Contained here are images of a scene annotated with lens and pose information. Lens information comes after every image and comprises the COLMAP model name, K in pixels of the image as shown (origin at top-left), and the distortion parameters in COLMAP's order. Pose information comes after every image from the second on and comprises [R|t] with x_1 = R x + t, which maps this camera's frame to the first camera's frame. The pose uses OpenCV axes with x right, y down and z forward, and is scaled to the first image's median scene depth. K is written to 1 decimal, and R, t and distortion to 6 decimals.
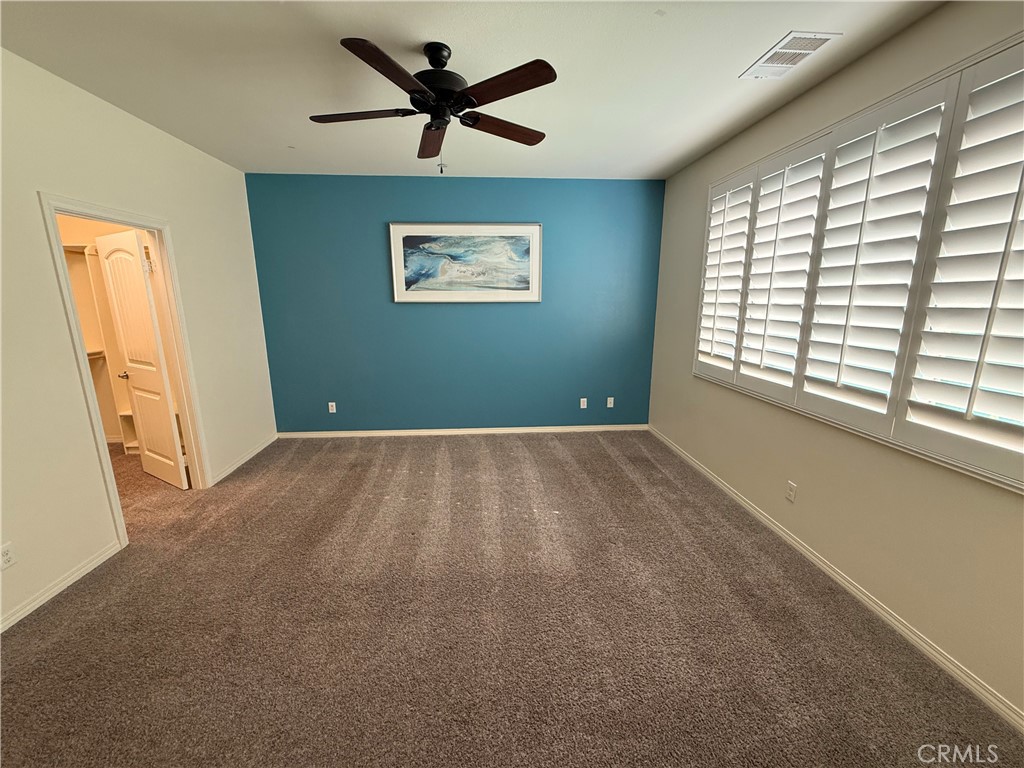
lens RADIAL K [[408.8, 0, 512.3], [0, 408.8, 383.8], [0, 0, 1]] dist [-0.003021, 0.000347]
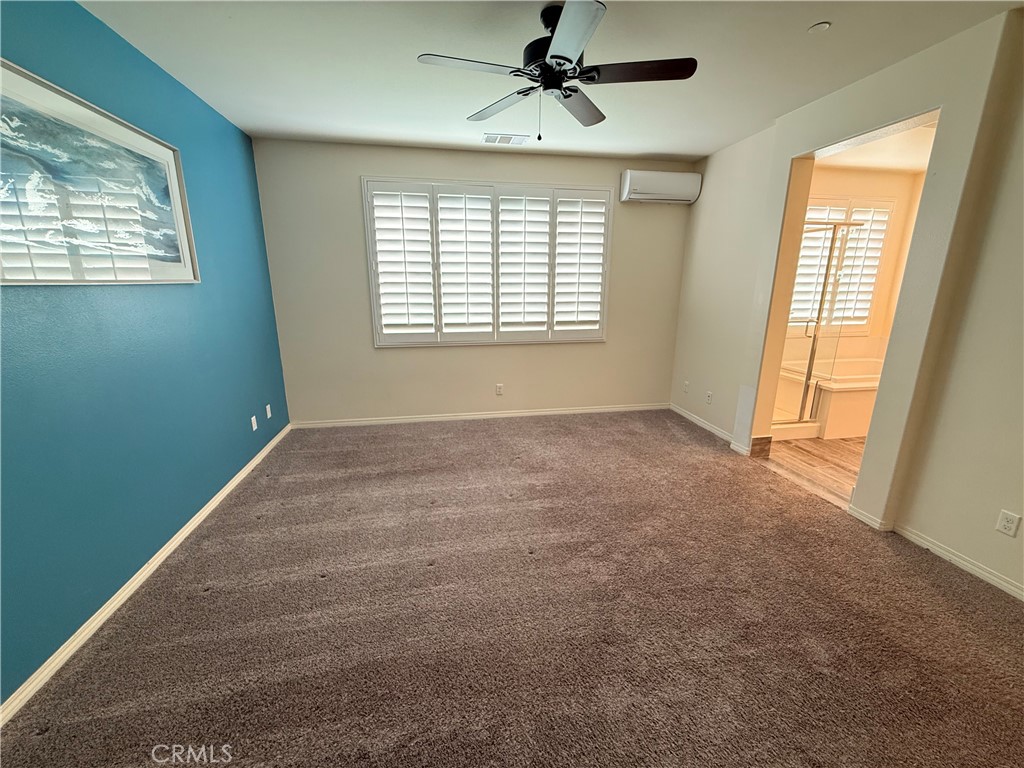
lens RADIAL K [[408.8, 0, 511.6], [0, 408.8, 381.2], [0, 0, 1]] dist [-0.003021, 0.000347]
pose [[-0.108474, -0.231280, 0.966821, -0.714813], [0.205752, 0.946277, 0.249450, -0.140608], [-0.972574, 0.225984, -0.055060, 0.732416]]
